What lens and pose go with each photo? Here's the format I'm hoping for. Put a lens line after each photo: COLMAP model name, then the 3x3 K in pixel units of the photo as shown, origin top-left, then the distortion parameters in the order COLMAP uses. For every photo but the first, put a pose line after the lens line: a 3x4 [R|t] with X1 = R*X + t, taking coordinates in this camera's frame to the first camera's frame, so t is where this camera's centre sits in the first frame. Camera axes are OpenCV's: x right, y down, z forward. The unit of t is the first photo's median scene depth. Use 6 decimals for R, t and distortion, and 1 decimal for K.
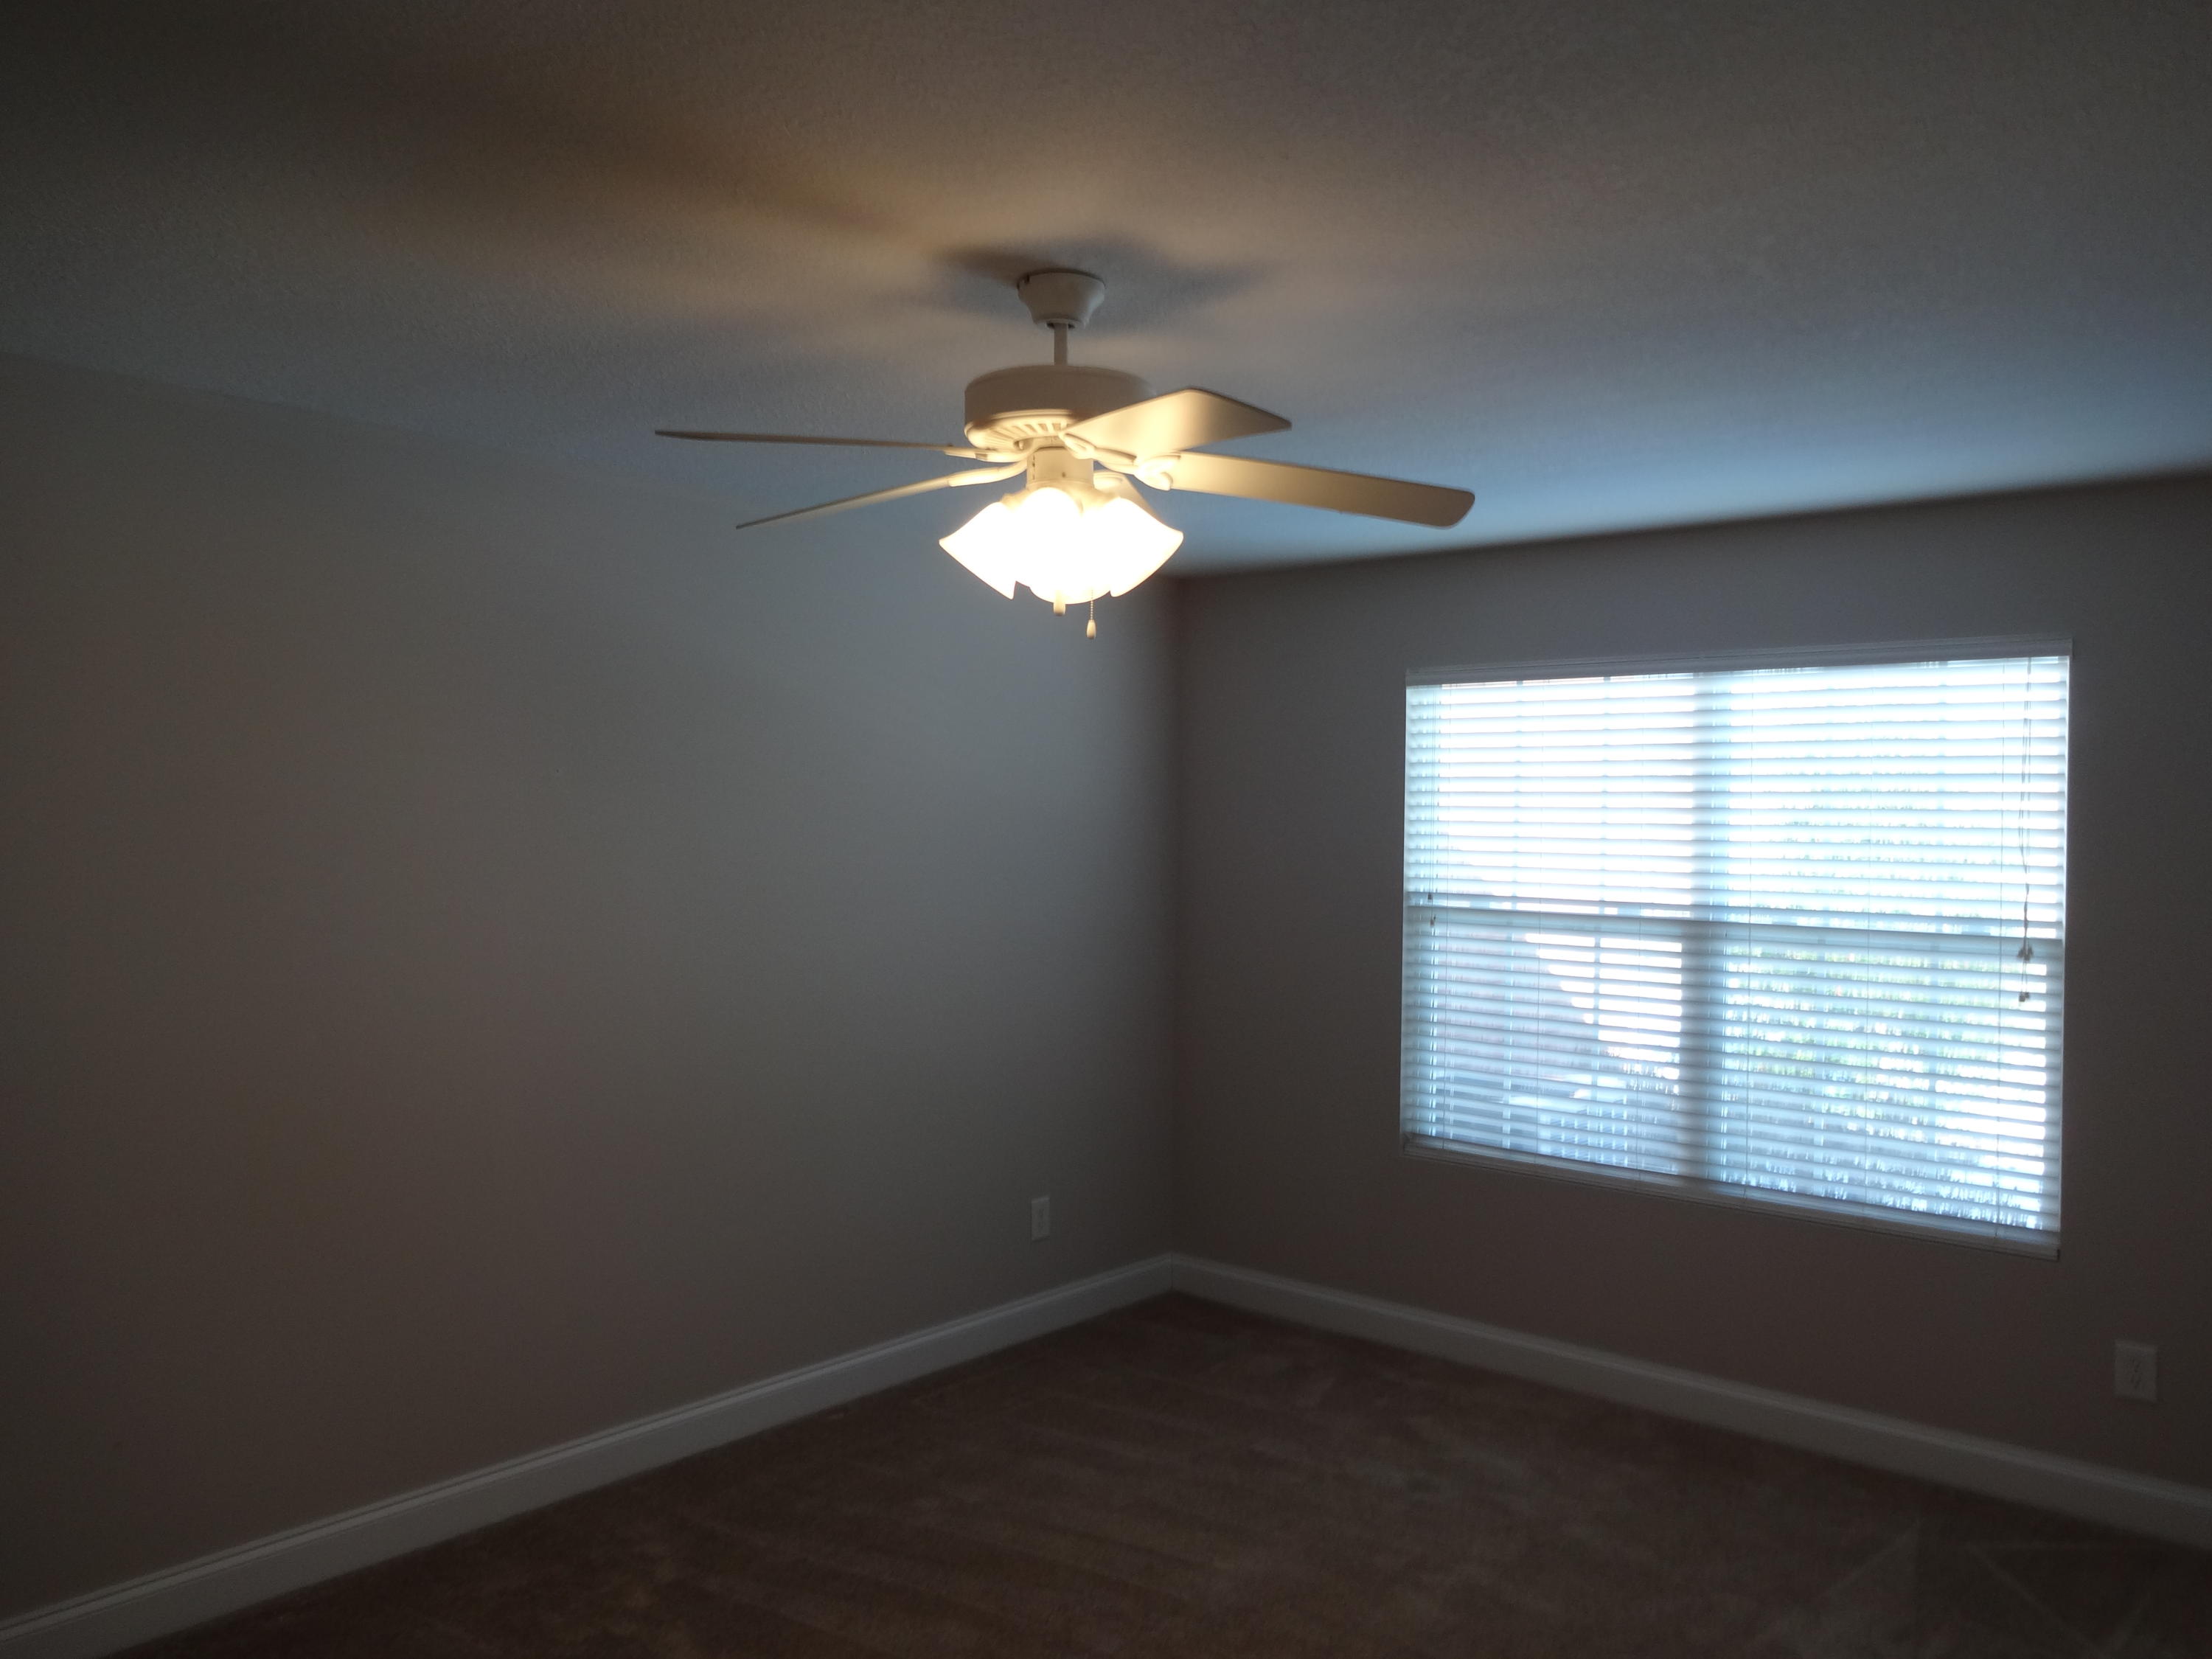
lens RADIAL K [[1622.8, 0, 1106.0], [0, 1622.8, 829.5], [0, 0, 1]] dist [-0.004384, 0.000401]
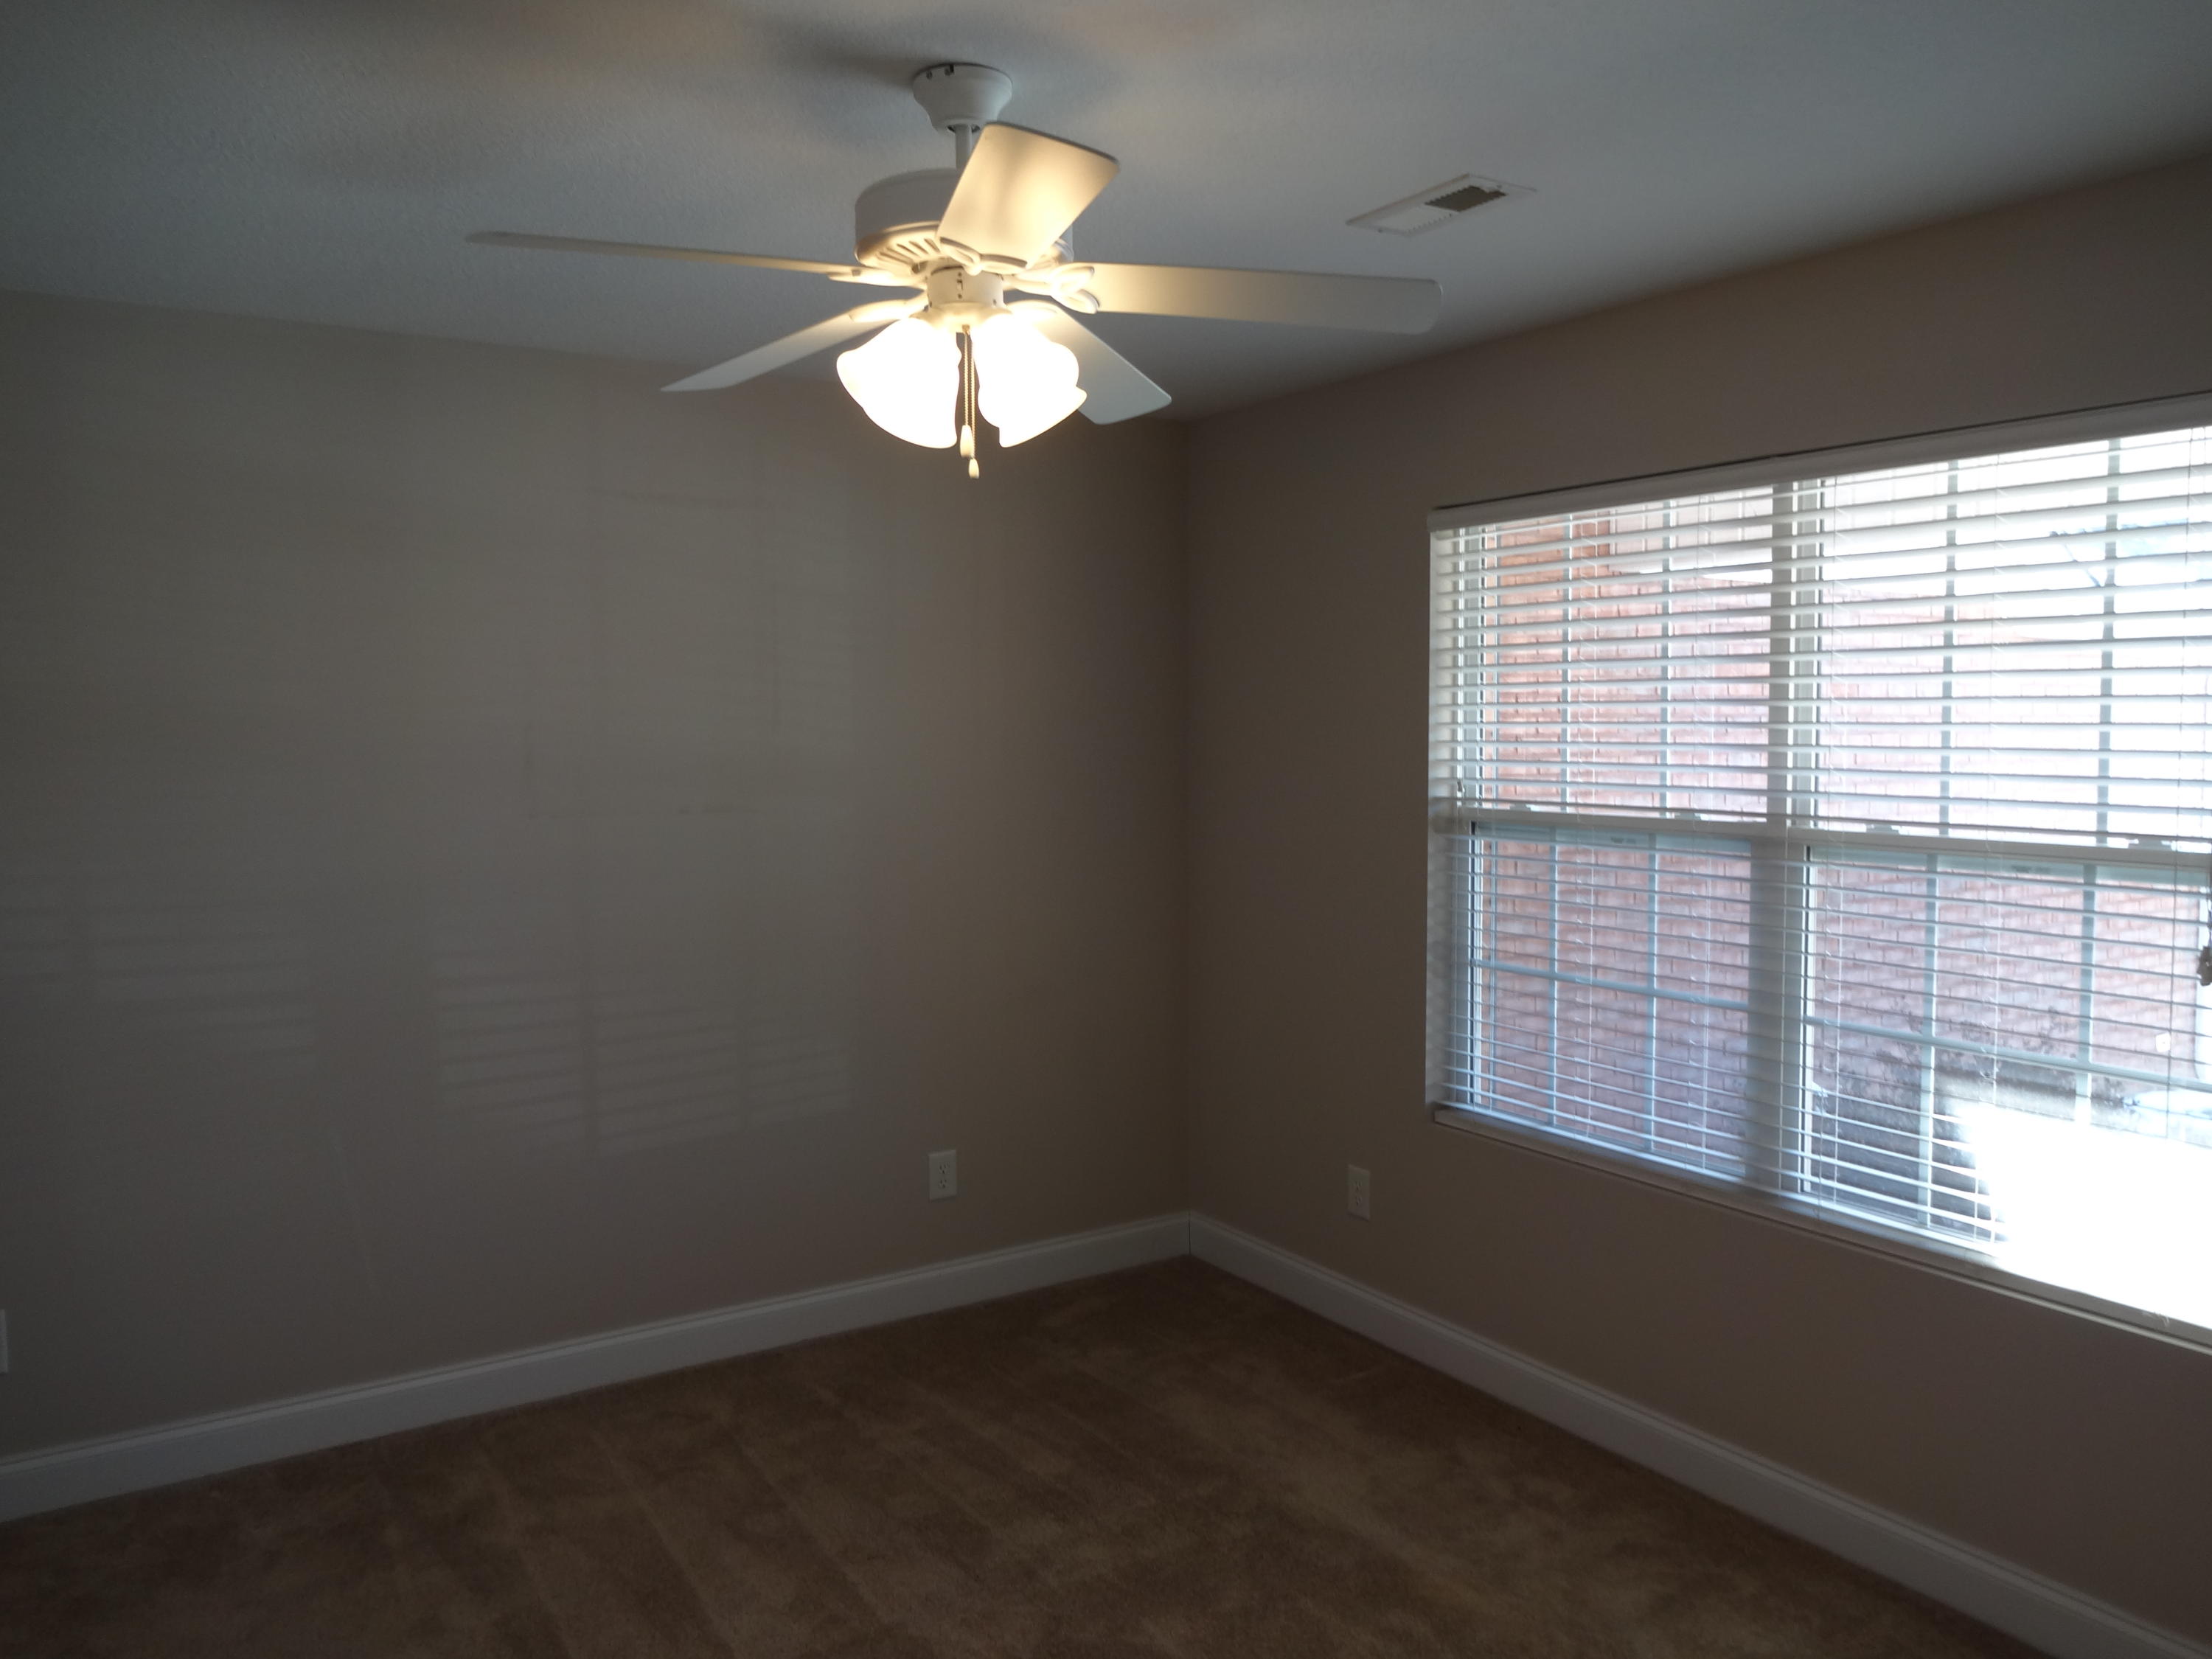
lens RADIAL K [[1622.8, 0, 1106.0], [0, 1622.8, 829.5], [0, 0, 1]] dist [-0.004384, 0.000401]
pose [[0.931230, 0.003541, -0.364414, 0.346918], [0.010404, 0.999287, 0.036297, 0.025608], [0.364282, -0.037592, 0.930530, 0.233612]]
